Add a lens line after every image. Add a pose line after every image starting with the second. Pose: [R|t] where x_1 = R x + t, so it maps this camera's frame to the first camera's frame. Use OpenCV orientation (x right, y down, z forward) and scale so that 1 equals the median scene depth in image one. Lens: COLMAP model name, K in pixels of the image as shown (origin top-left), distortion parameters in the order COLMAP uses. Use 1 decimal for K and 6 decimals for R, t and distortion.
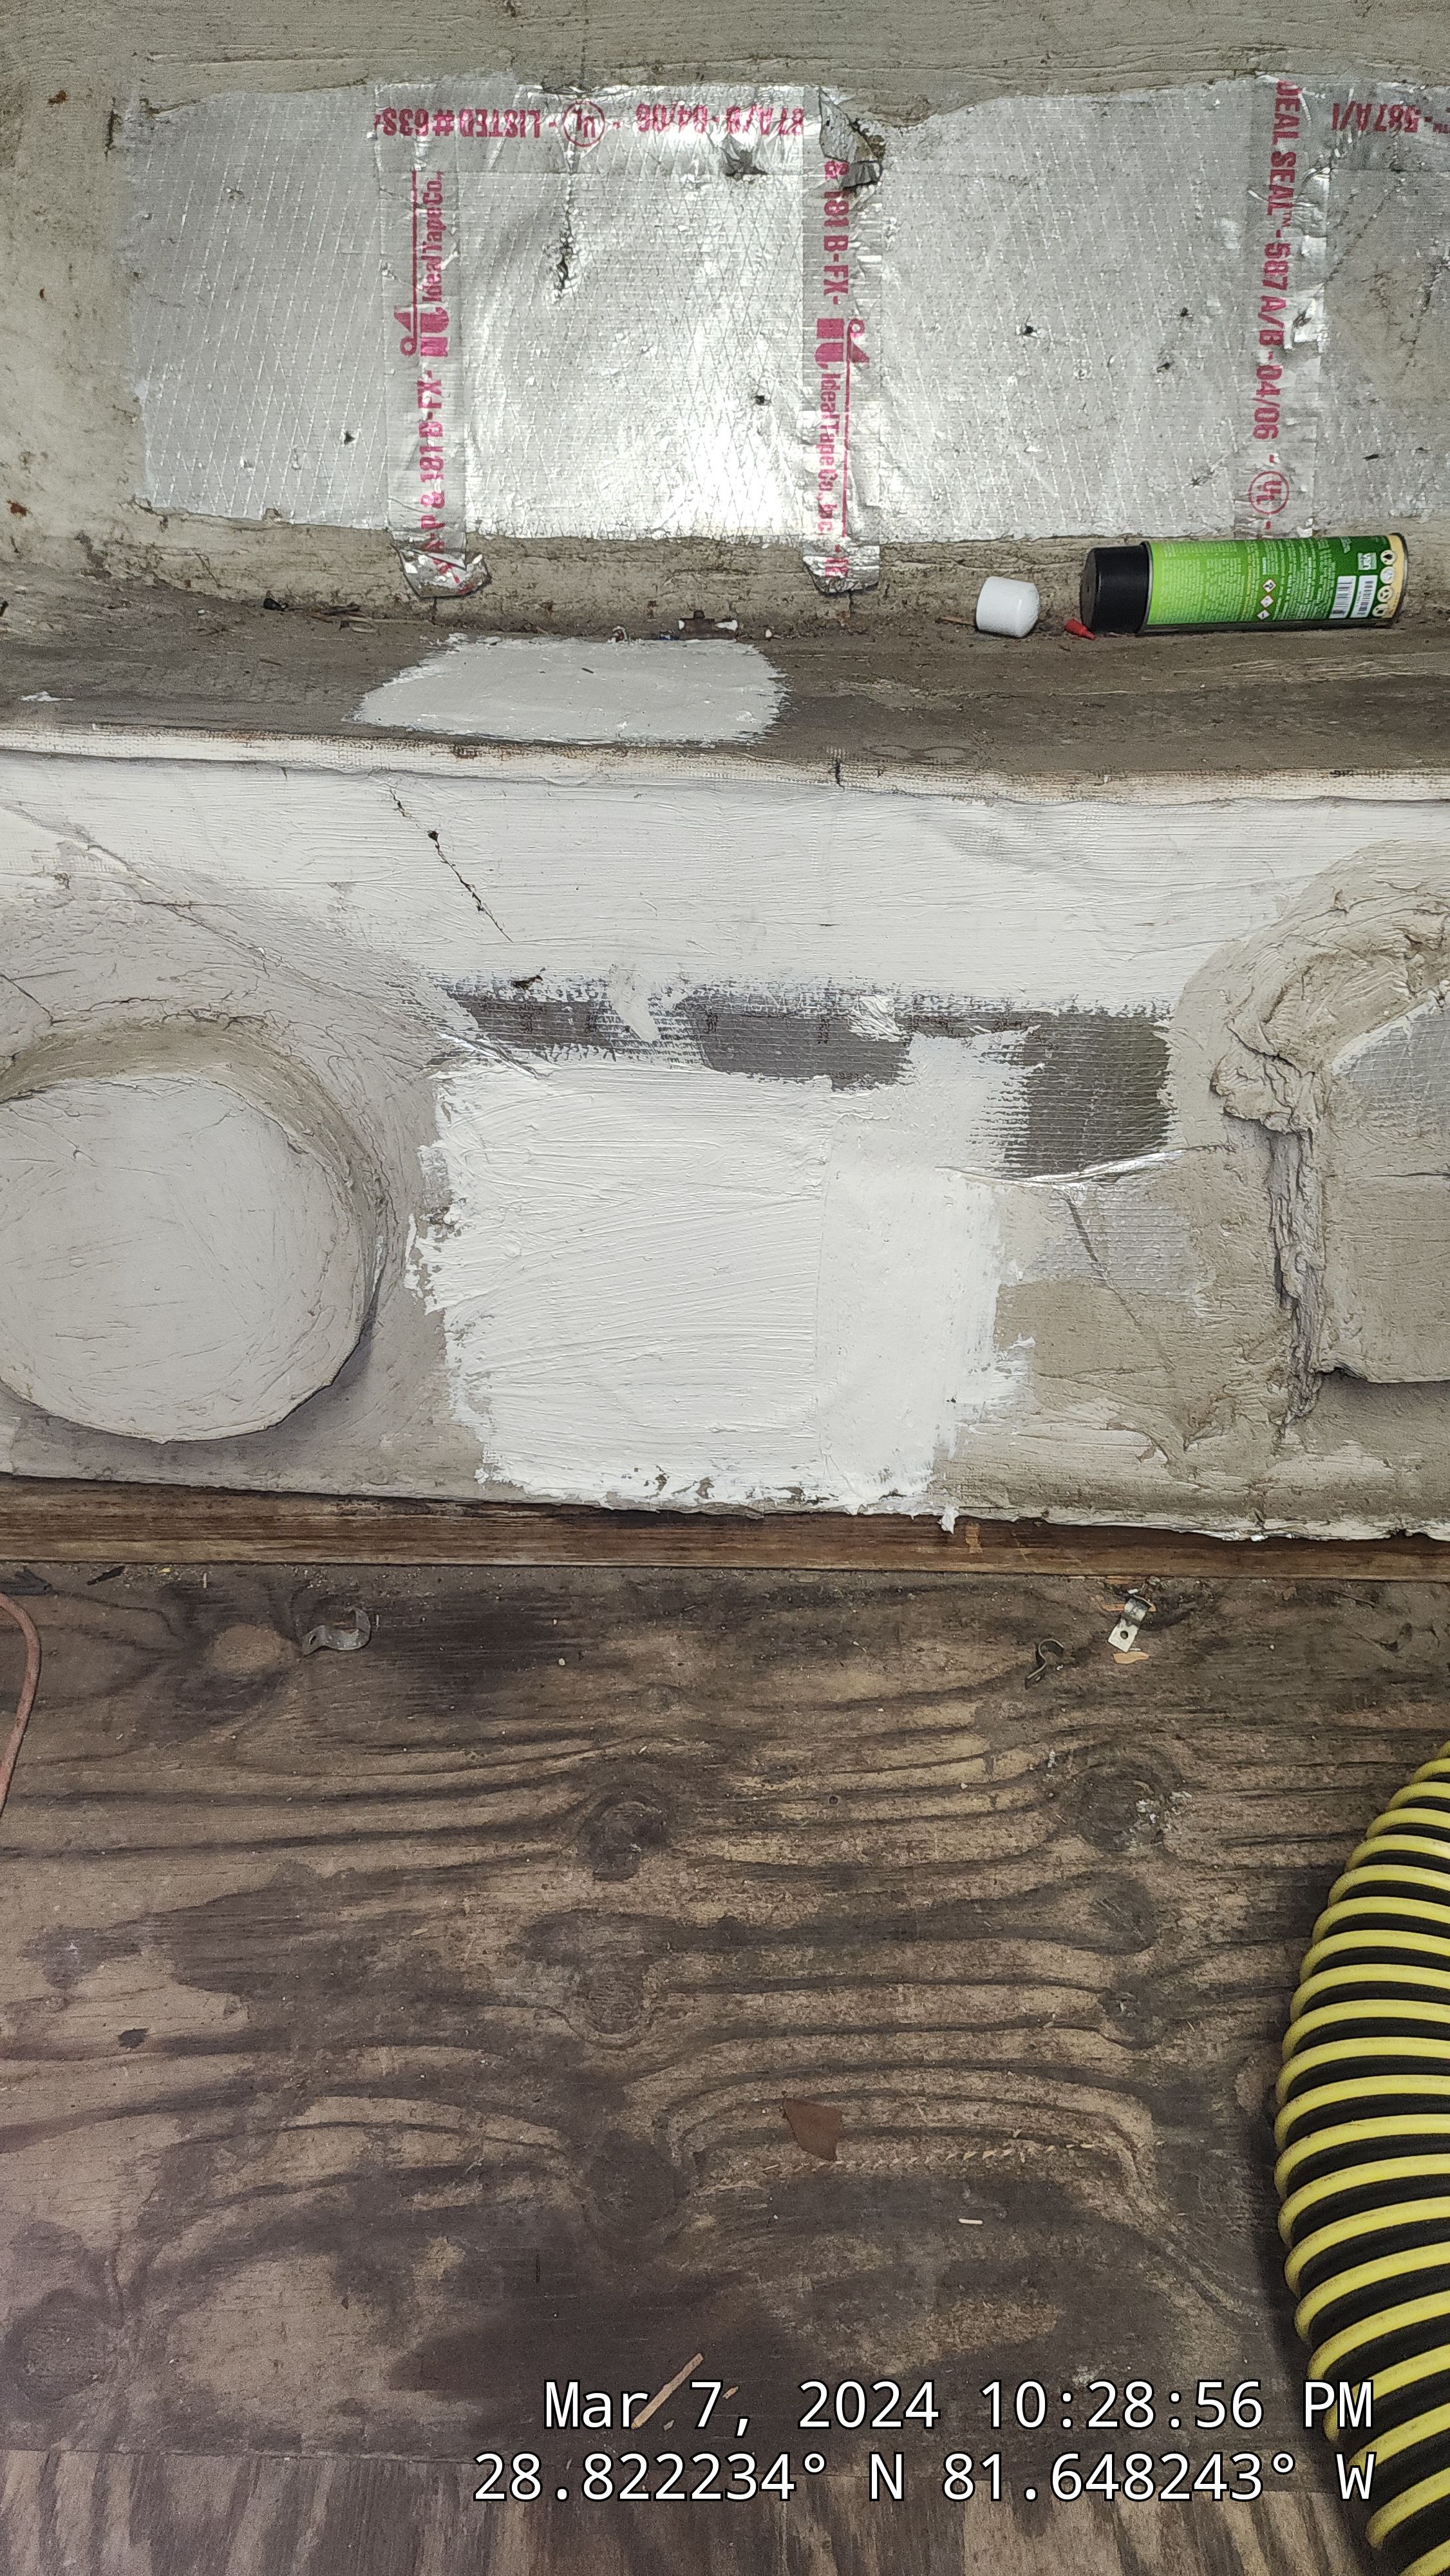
lens RADIAL K [[2103.9, 0, 595.6], [0, 2103.9, 1413.3], [0, 0, 1]] dist [0.074267, -0.077897]
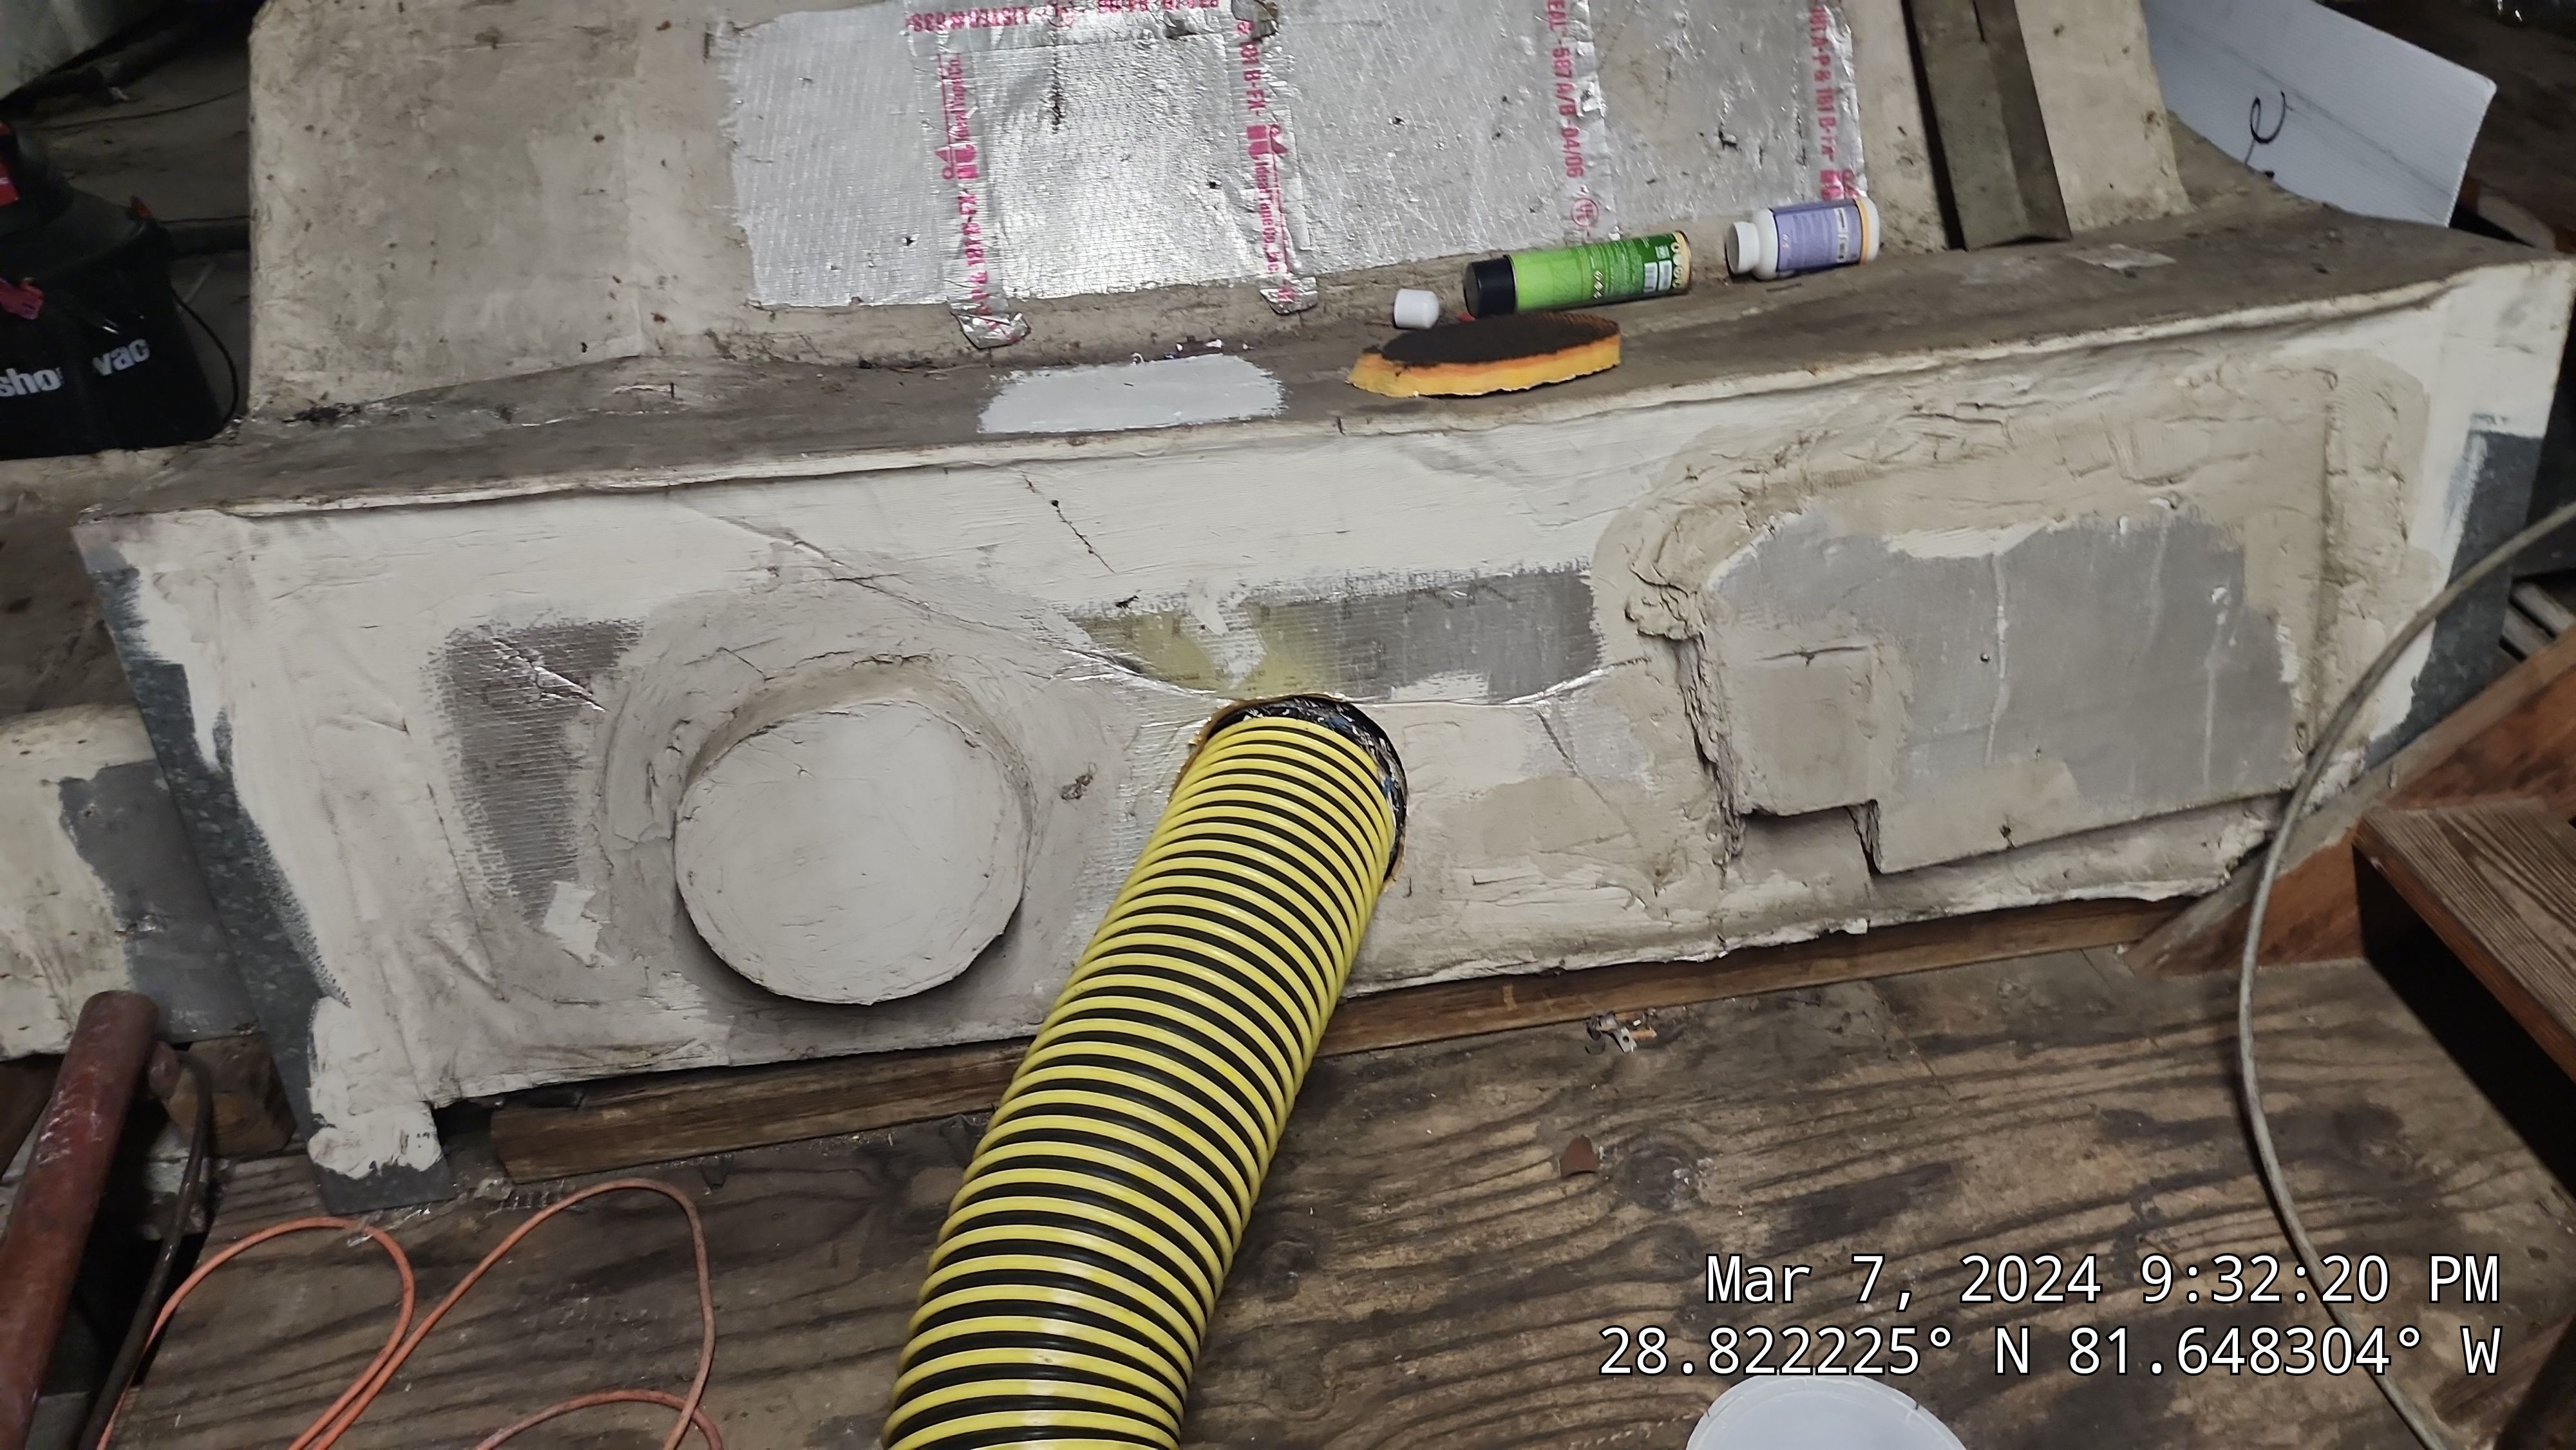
lens RADIAL K [[2072.9, 0, 1288.0], [0, 2072.9, 725.0], [0, 0, 1]] dist [0.138770, -0.227685]
pose [[0.982360, -0.132565, 0.131894, -0.102009], [0.154312, 0.973055, -0.171324, 0.100840], [-0.105628, 0.188655, 0.976346, -0.256041]]
